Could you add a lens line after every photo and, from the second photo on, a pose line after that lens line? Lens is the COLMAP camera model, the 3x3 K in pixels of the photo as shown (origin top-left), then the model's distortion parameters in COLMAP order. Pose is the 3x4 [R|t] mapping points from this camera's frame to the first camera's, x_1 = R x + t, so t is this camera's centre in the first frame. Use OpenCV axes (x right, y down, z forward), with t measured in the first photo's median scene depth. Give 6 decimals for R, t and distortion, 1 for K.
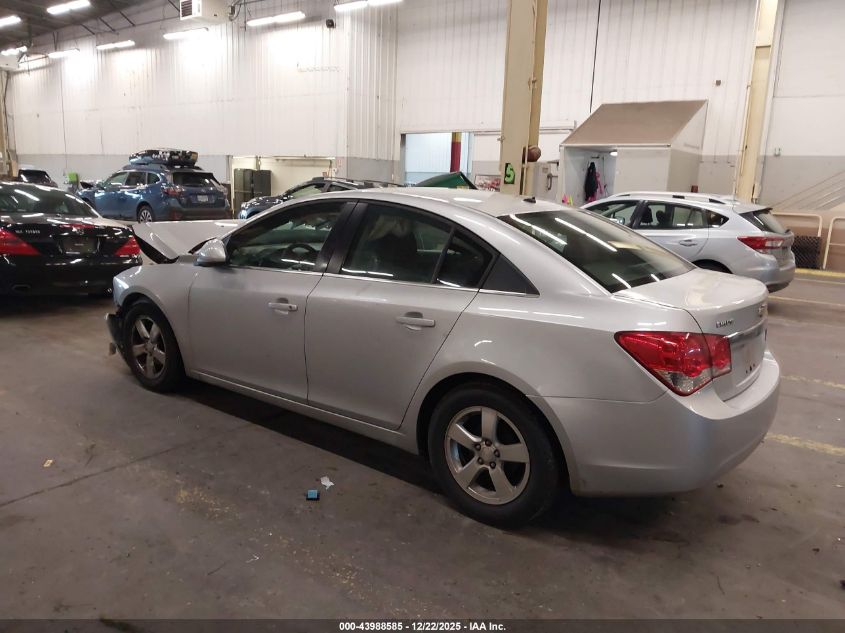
lens RADIAL K [[639.5, 0, 416.7], [0, 639.5, 312.9], [0, 0, 1]] dist [-0.005625, -0.000866]
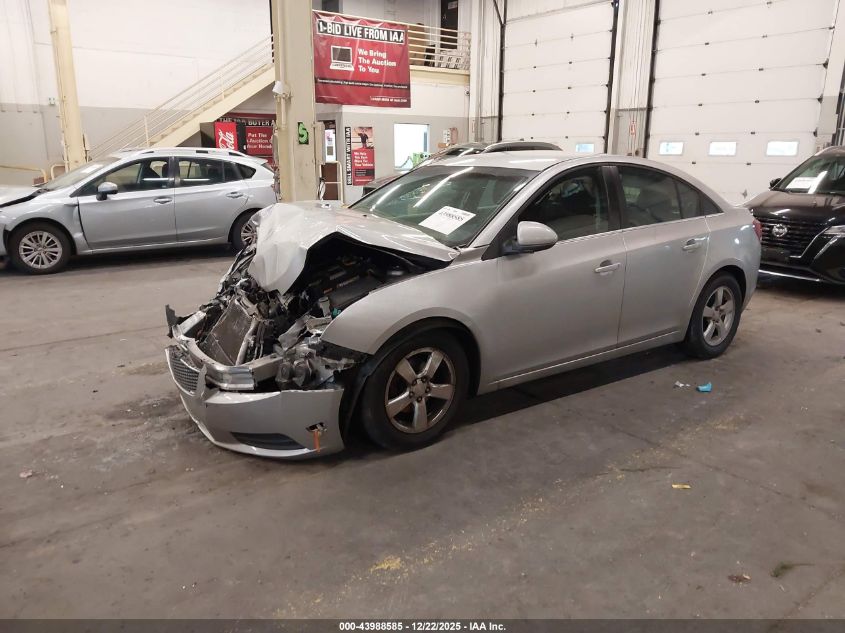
lens RADIAL K [[639.5, 0, 416.6], [0, 639.5, 319.0], [0, 0, 1]] dist [-0.005625, -0.000866]
pose [[0.300848, -0.270449, 0.914520, -1.192819], [0.188736, 0.956864, 0.220883, -0.205567], [-0.934810, 0.106150, 0.338914, 0.855861]]
